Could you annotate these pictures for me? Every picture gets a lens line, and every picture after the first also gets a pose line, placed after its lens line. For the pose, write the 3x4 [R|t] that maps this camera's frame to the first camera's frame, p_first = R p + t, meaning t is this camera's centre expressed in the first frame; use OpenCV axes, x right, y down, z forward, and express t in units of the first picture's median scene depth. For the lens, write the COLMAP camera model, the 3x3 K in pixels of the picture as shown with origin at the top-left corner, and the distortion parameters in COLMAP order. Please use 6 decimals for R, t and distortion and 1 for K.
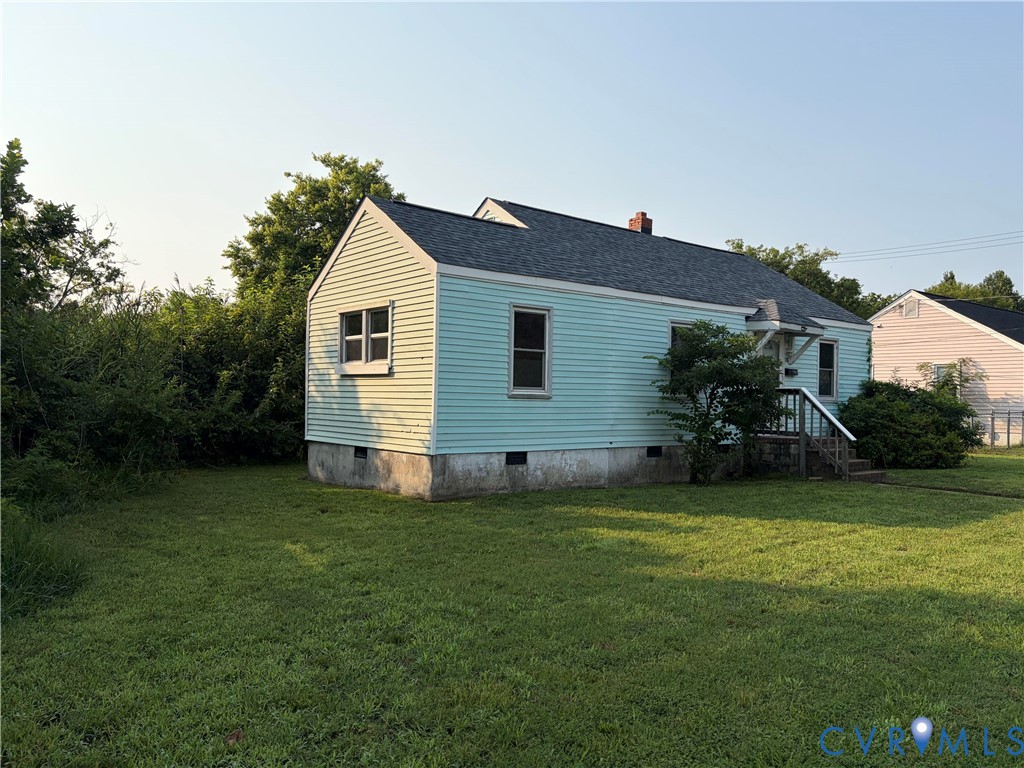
lens RADIAL K [[764.8, 0, 516.3], [0, 764.8, 380.0], [0, 0, 1]] dist [0.054190, -0.049035]
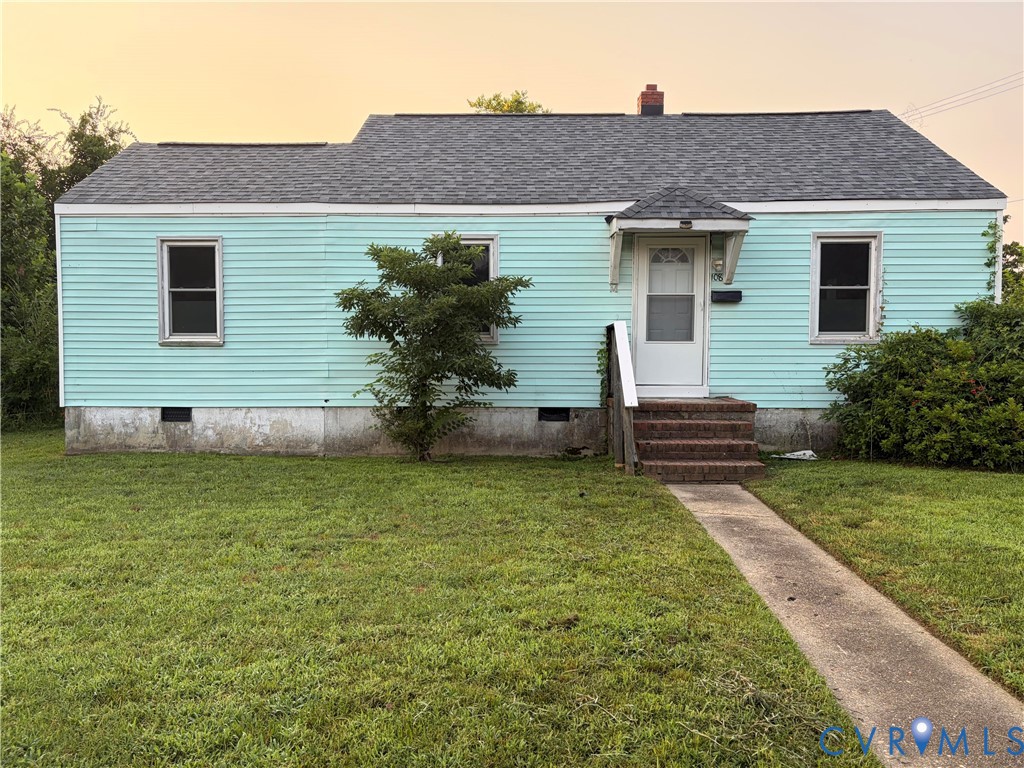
lens RADIAL K [[764.8, 0, 513.1], [0, 764.8, 383.7], [0, 0, 1]] dist [0.054190, -0.049035]
pose [[0.768129, 0.009359, -0.640226, 0.792403], [0.028625, 0.998392, 0.048938, 0.031691], [0.639654, -0.055917, 0.766626, 0.522294]]
